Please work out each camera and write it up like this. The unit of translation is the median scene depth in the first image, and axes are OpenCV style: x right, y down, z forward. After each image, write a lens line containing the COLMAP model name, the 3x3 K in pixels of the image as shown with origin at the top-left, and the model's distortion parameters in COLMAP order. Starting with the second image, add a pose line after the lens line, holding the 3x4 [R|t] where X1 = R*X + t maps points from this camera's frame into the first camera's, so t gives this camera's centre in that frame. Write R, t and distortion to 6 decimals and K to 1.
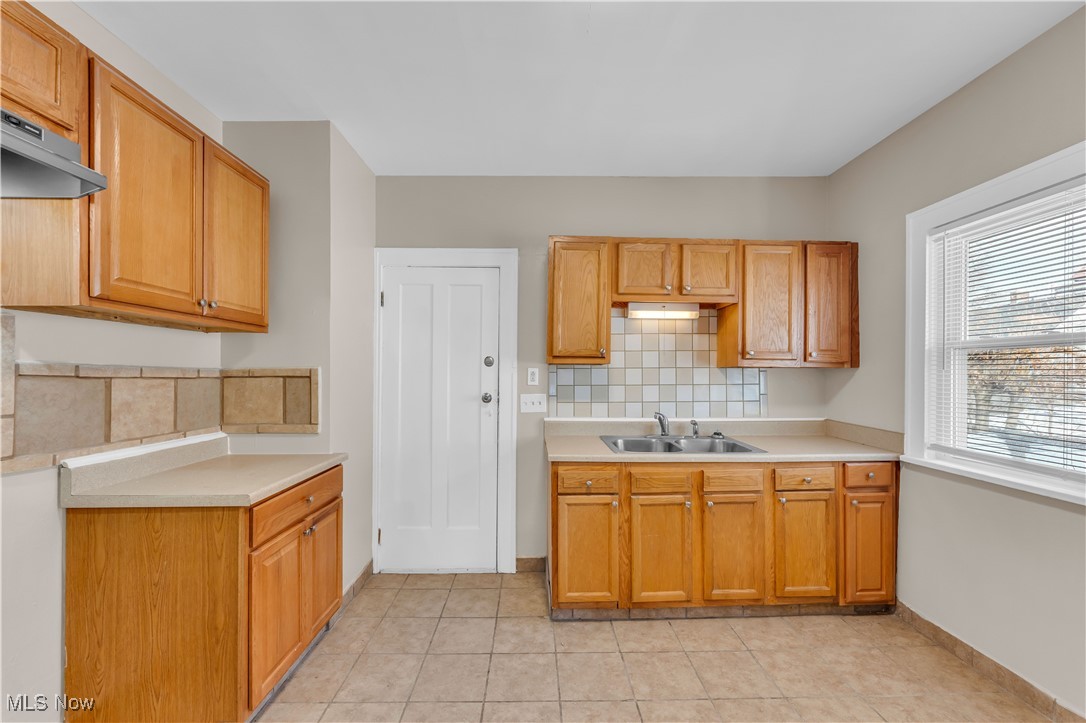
lens RADIAL K [[436.8, 0, 537.2], [0, 436.8, 369.6], [0, 0, 1]] dist [0.000254, -0.000440]
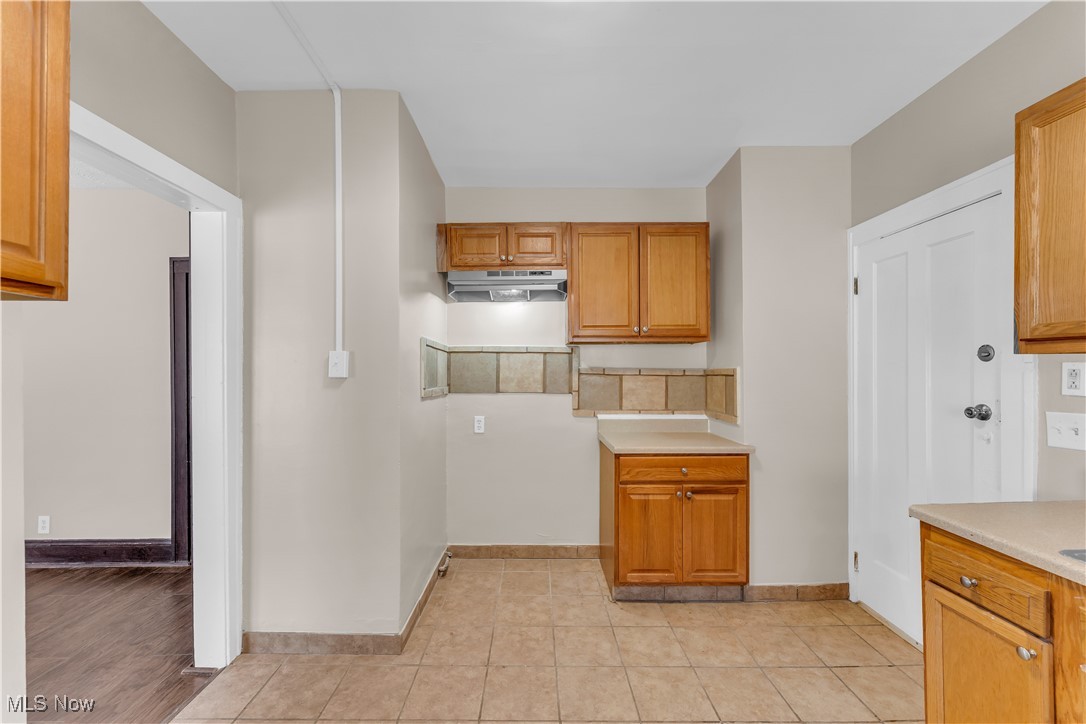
lens RADIAL K [[436.8, 0, 536.1], [0, 436.8, 368.0], [0, 0, 1]] dist [0.000254, -0.000440]
pose [[-0.007533, -0.007274, -0.999945, 0.728382], [0.010766, 0.999915, -0.007355, -0.000339], [0.999914, -0.010821, -0.007454, 0.541227]]
